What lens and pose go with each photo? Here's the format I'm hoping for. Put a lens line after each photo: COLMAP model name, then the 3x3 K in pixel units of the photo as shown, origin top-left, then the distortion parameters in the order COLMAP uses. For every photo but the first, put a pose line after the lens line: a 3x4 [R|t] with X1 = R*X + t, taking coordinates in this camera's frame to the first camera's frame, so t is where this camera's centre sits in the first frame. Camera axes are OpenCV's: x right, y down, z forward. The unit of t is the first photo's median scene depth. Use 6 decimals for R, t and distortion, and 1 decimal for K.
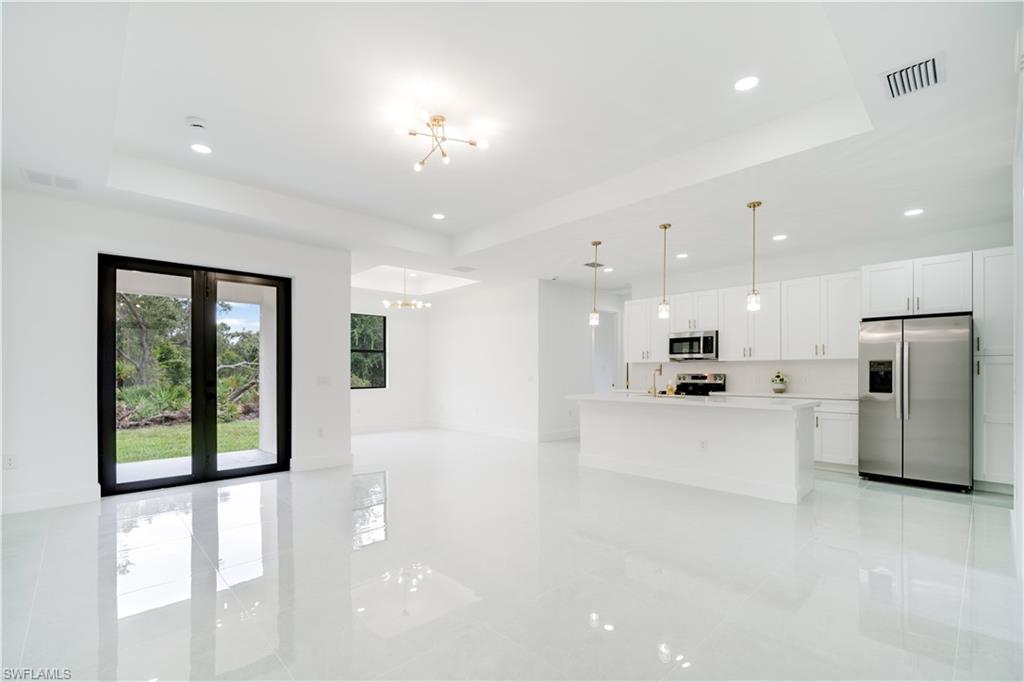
lens RADIAL K [[462.4, 0, 520.2], [0, 462.4, 368.9], [0, 0, 1]] dist [-0.003355, 0.000816]
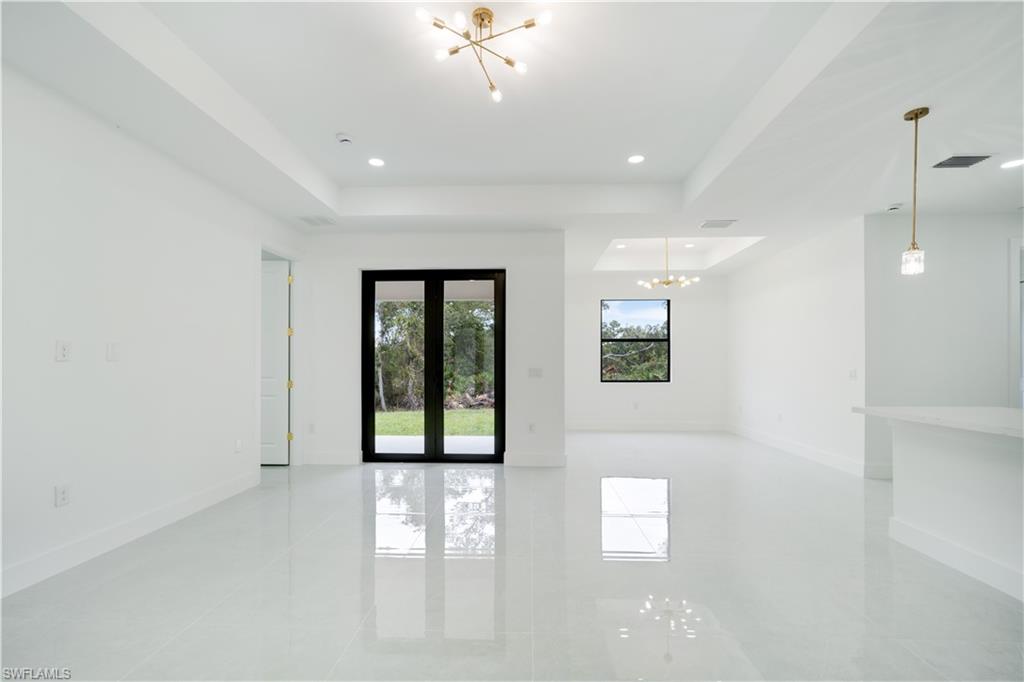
lens RADIAL K [[462.4, 0, 501.5], [0, 462.4, 362.6], [0, 0, 1]] dist [-0.003355, 0.000816]
pose [[0.687136, -0.000044, -0.726529, 0.220076], [0.003937, 0.999986, 0.003664, 0.000475], [0.726519, -0.005378, 0.687126, 0.313366]]
